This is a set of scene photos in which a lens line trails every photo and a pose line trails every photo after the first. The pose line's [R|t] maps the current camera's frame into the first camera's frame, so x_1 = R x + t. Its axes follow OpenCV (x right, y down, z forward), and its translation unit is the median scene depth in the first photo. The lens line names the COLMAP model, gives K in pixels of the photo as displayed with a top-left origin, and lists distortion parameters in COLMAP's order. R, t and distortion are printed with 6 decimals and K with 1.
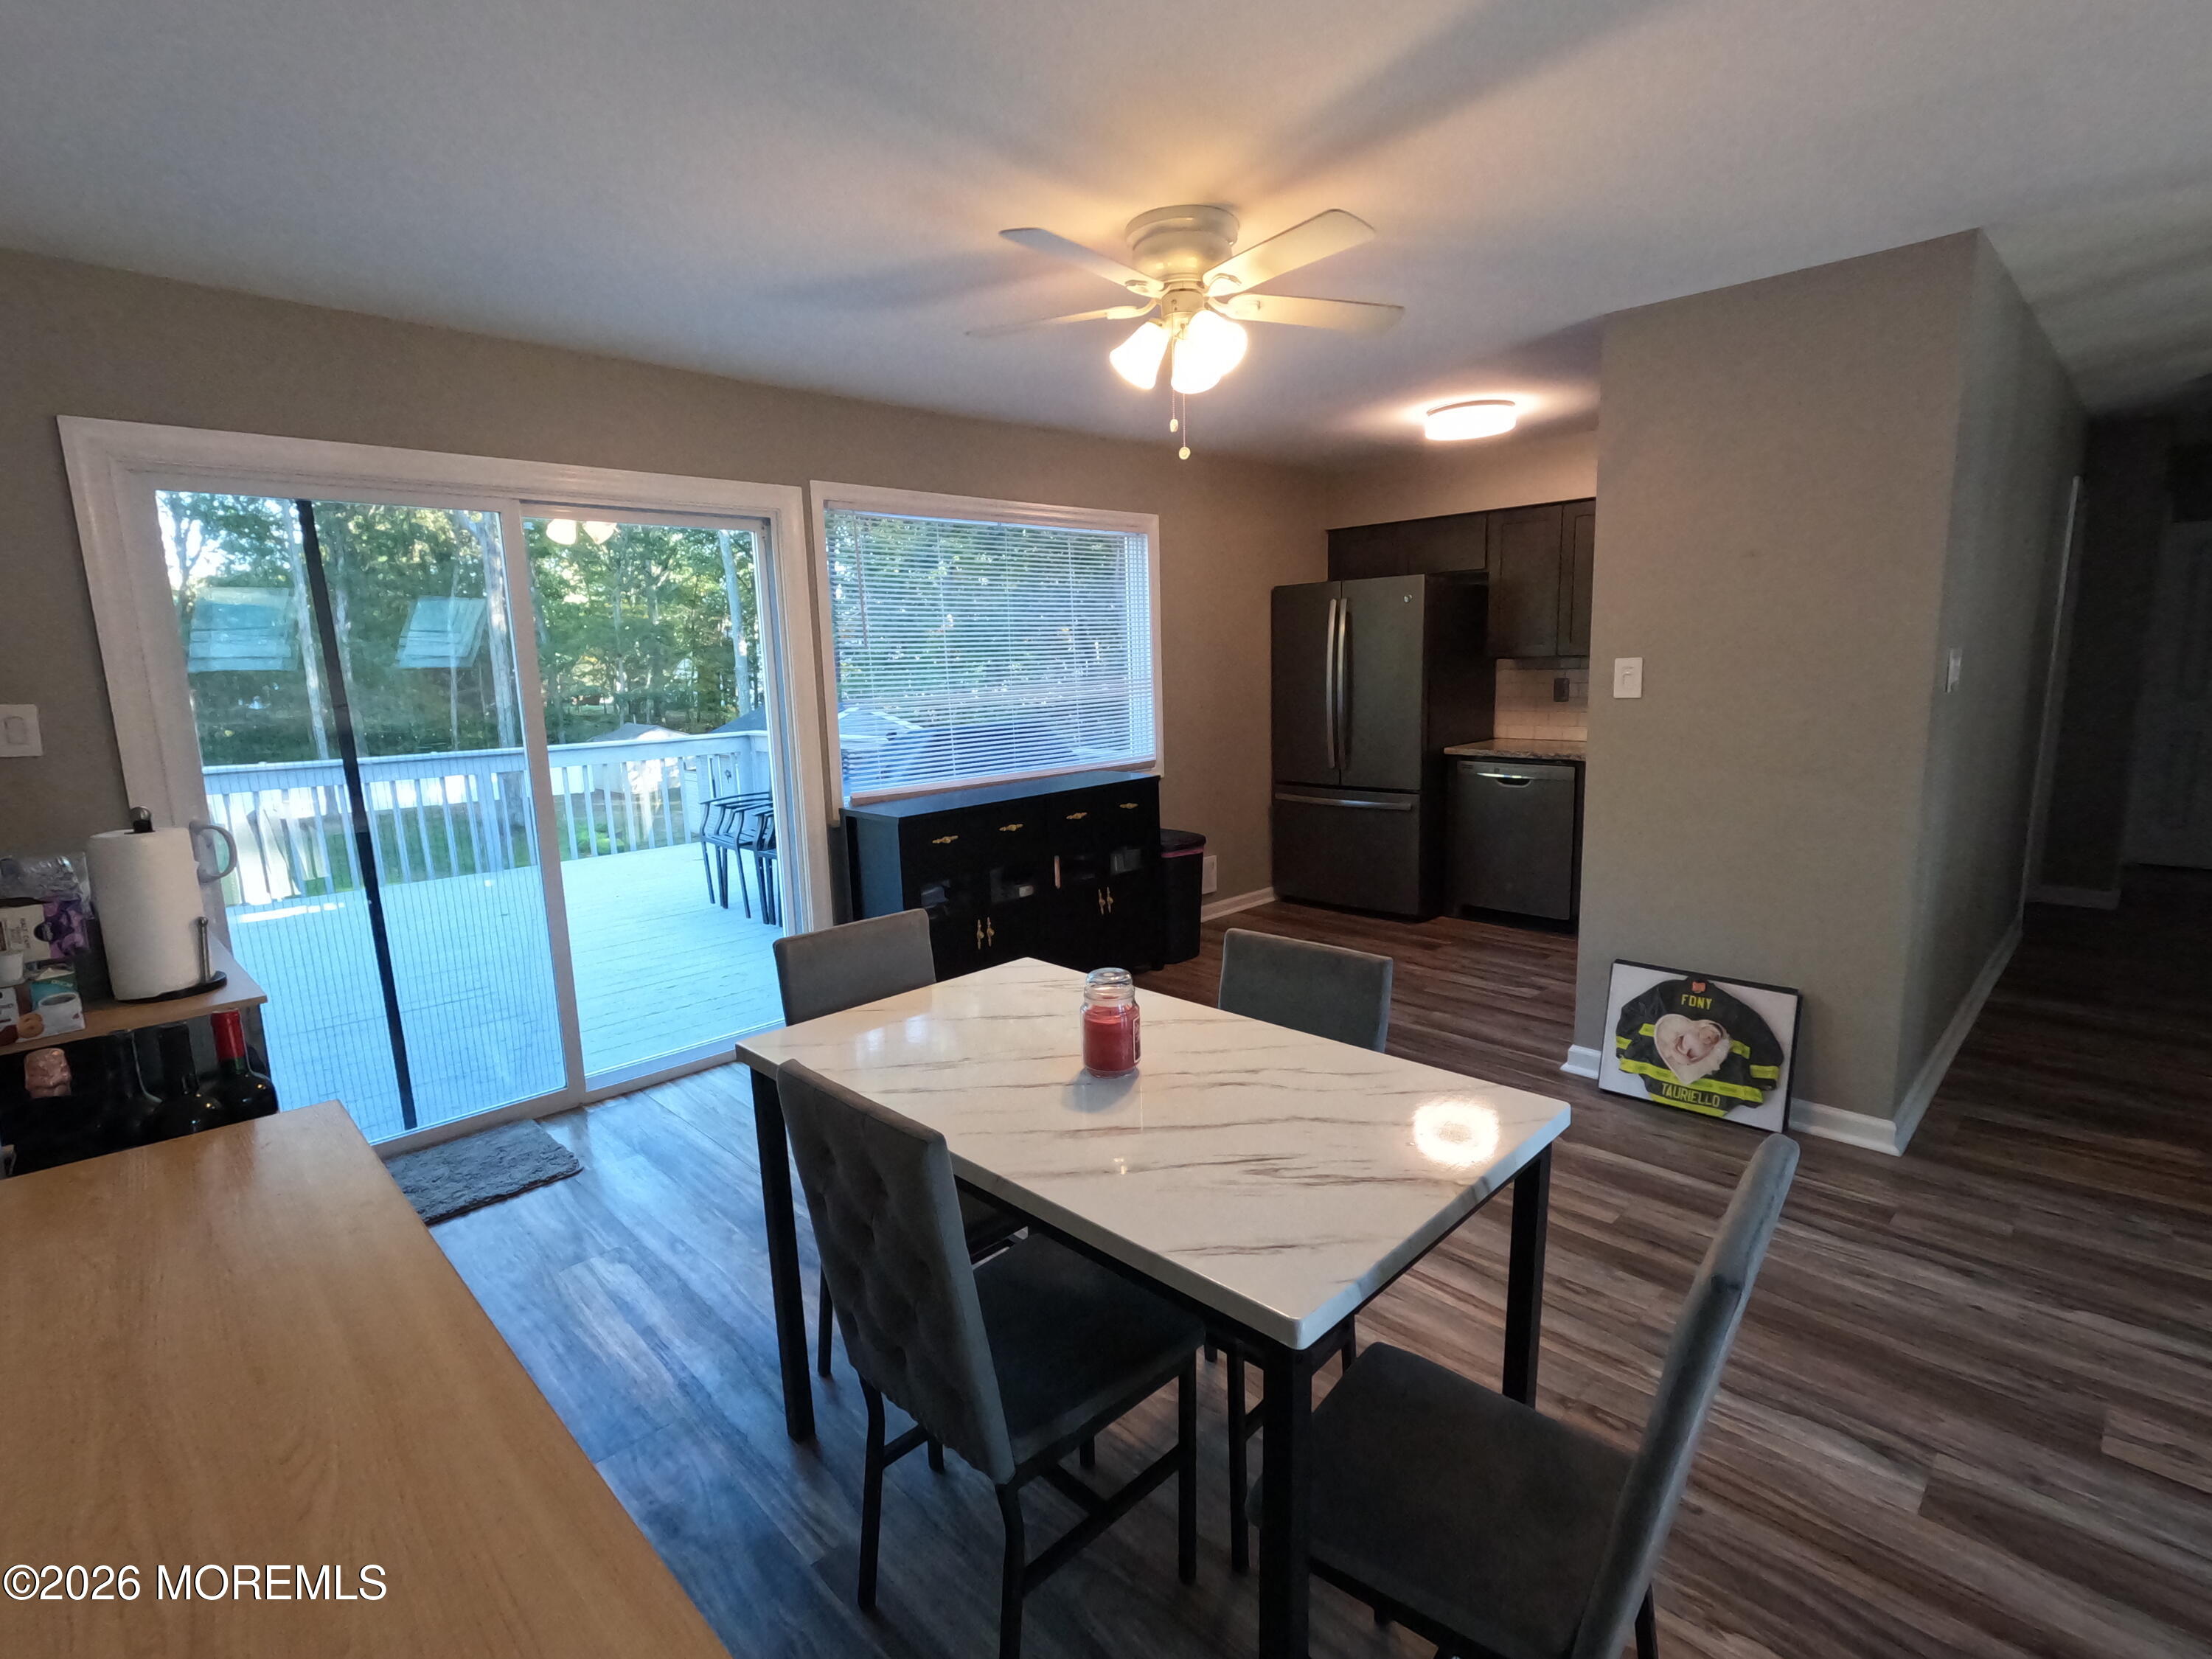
lens RADIAL K [[1066.7, 0, 1098.7], [0, 1066.7, 837.5], [0, 0, 1]] dist [0.004794, -0.000730]
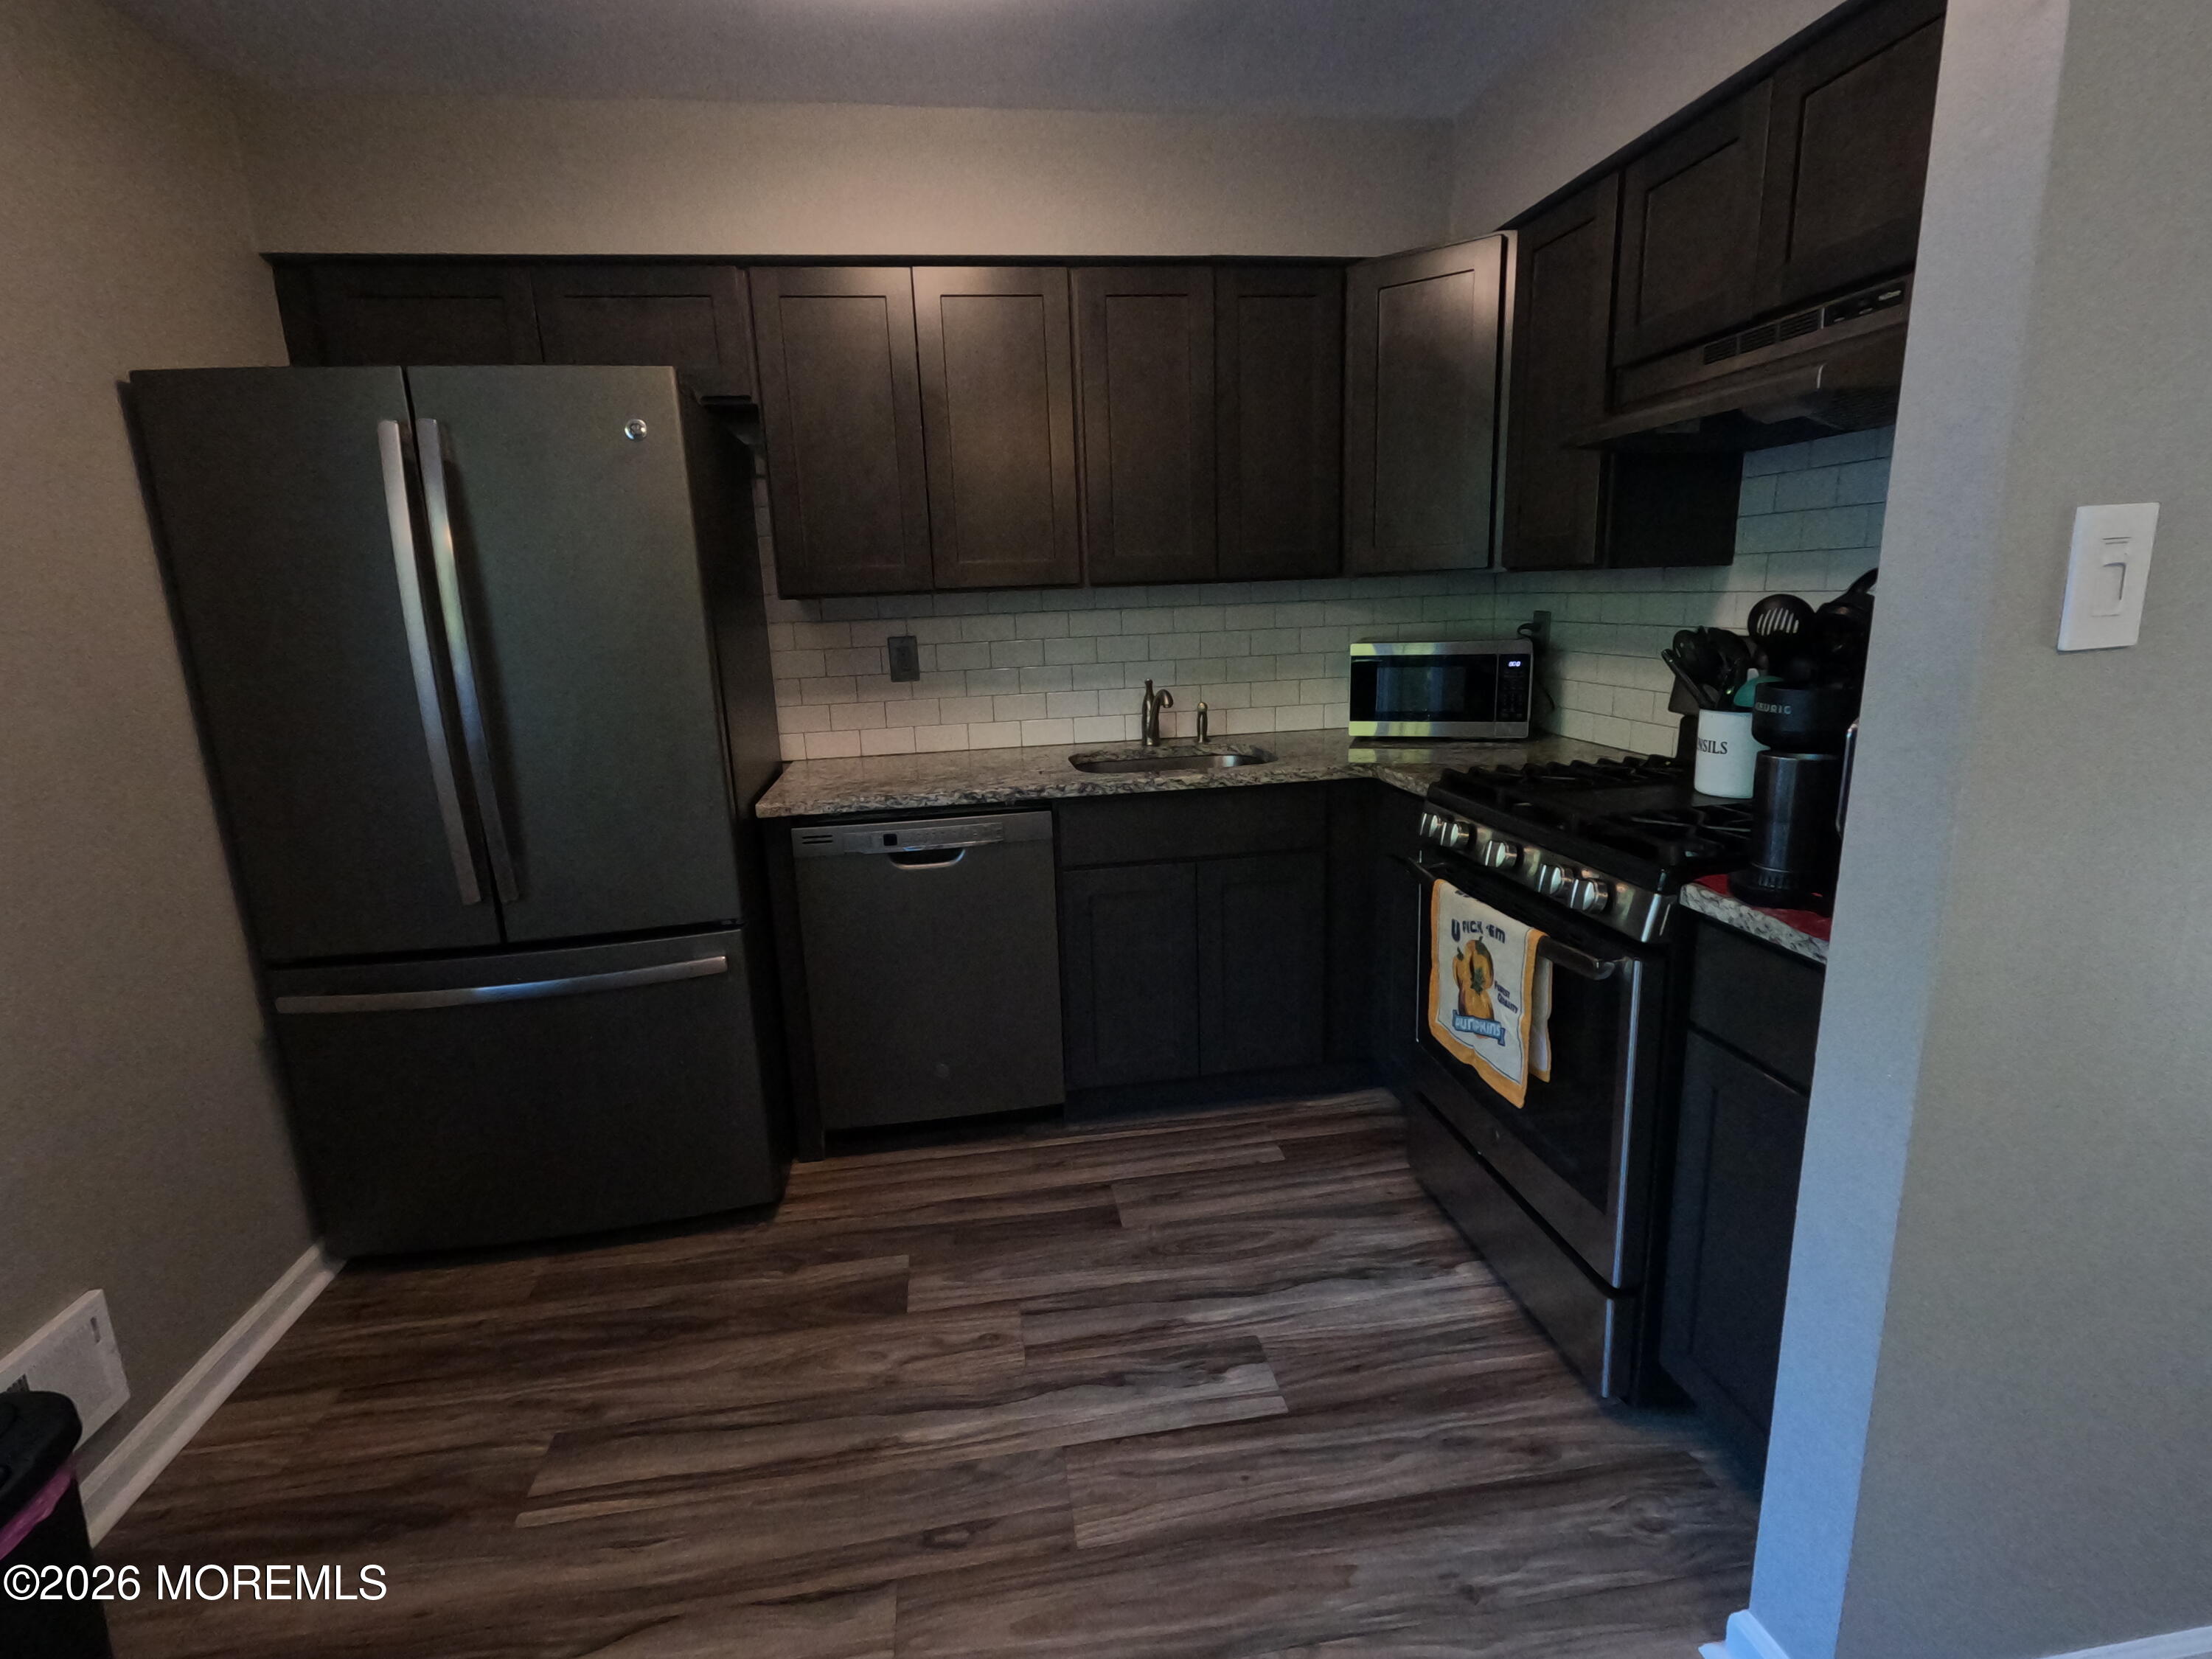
lens RADIAL K [[1066.7, 0, 1106.1], [0, 1066.7, 828.8], [0, 0, 1]] dist [0.004794, -0.000730]
pose [[0.583947, -0.174980, 0.792709, 0.078005], [0.163394, 0.981843, 0.096365, -0.111713], [-0.795178, 0.073252, 0.601935, 0.759127]]
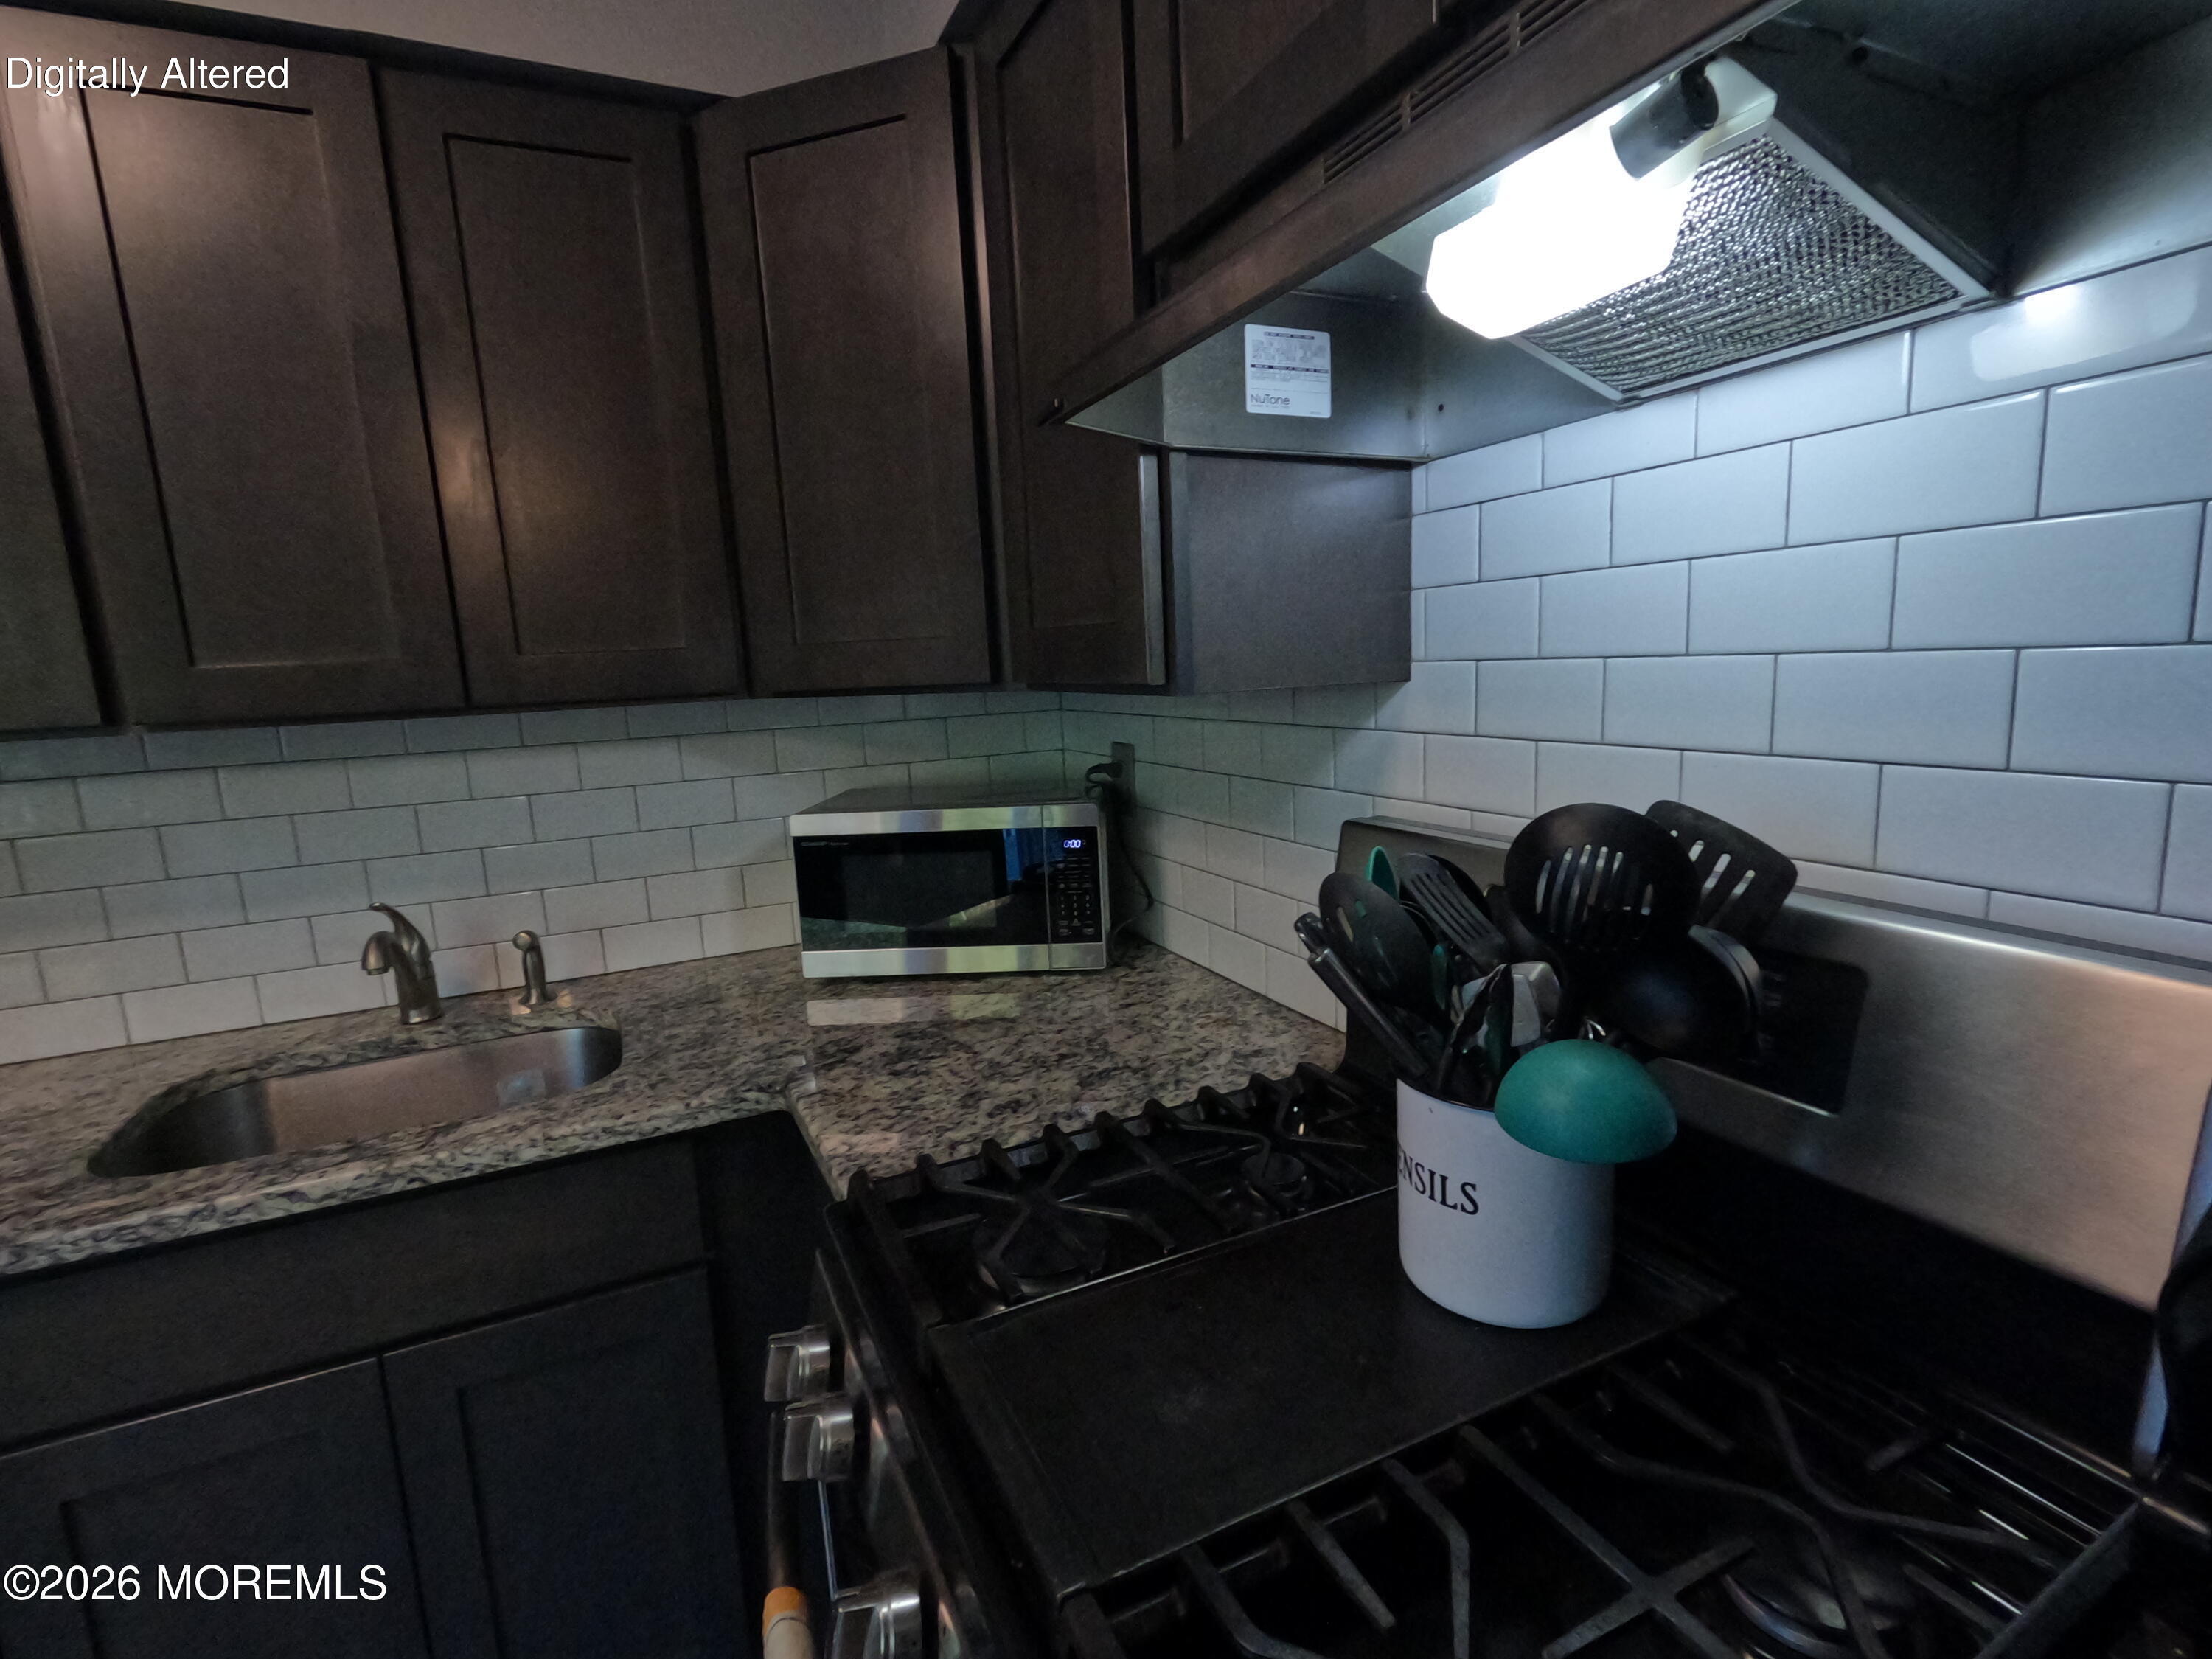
lens RADIAL K [[1066.7, 0, 1111.6], [0, 1066.7, 836.0], [0, 0, 1]] dist [0.004794, -0.000730]
pose [[0.328008, -0.150381, 0.932629, 0.389237], [0.200800, 0.975787, 0.086718, -0.136632], [-0.923088, 0.158827, 0.350262, 0.799630]]
